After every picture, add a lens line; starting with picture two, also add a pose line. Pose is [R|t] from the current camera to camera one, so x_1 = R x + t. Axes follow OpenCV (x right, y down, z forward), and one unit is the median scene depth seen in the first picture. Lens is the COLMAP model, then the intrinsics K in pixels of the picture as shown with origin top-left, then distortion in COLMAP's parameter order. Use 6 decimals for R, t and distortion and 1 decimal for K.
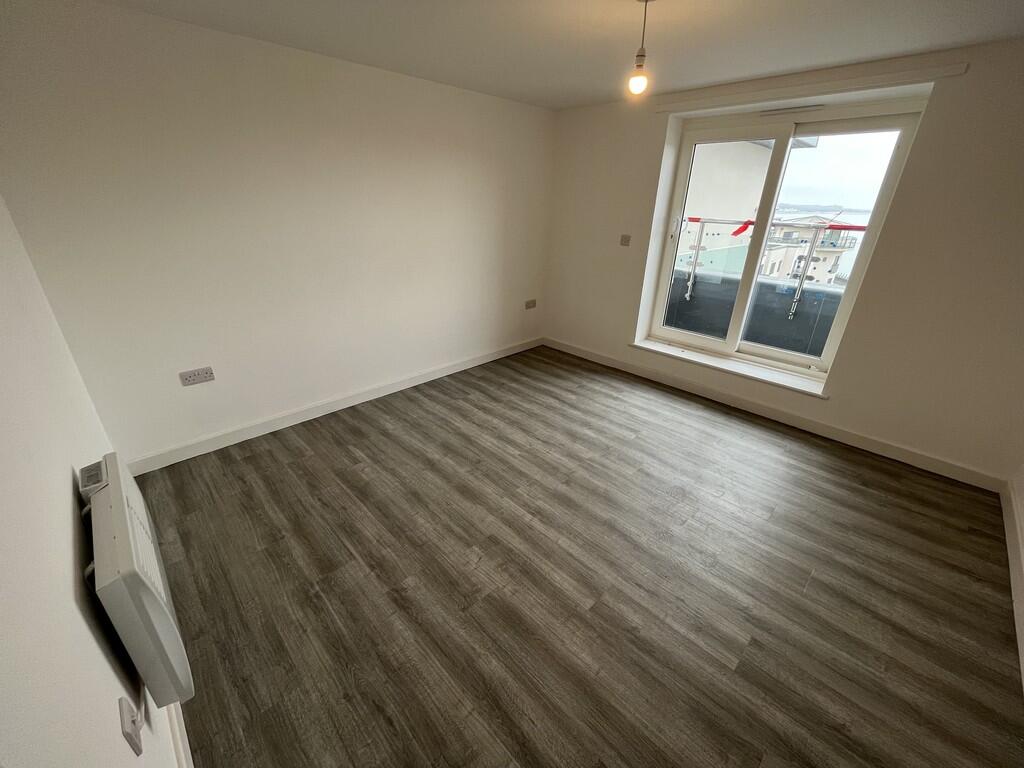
lens RADIAL K [[411.3, 0, 512.0], [0, 411.3, 384.0], [0, 0, 1]] dist [-0.002323, -0.000181]
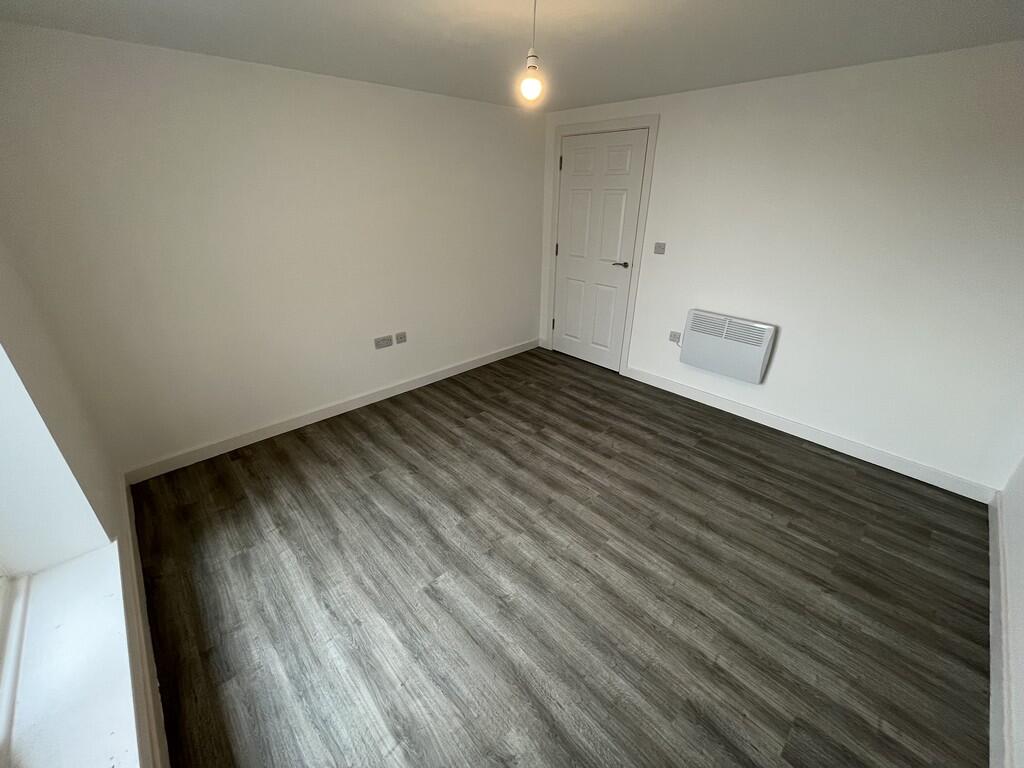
lens RADIAL K [[411.3, 0, 512.0], [0, 411.3, 384.0], [0, 0, 1]] dist [-0.002323, -0.000181]
pose [[-0.999389, -0.033629, 0.009516, 0.223052], [-0.014510, 0.646941, 0.762402, -0.684237], [-0.031795, 0.761798, -0.647033, 1.412480]]
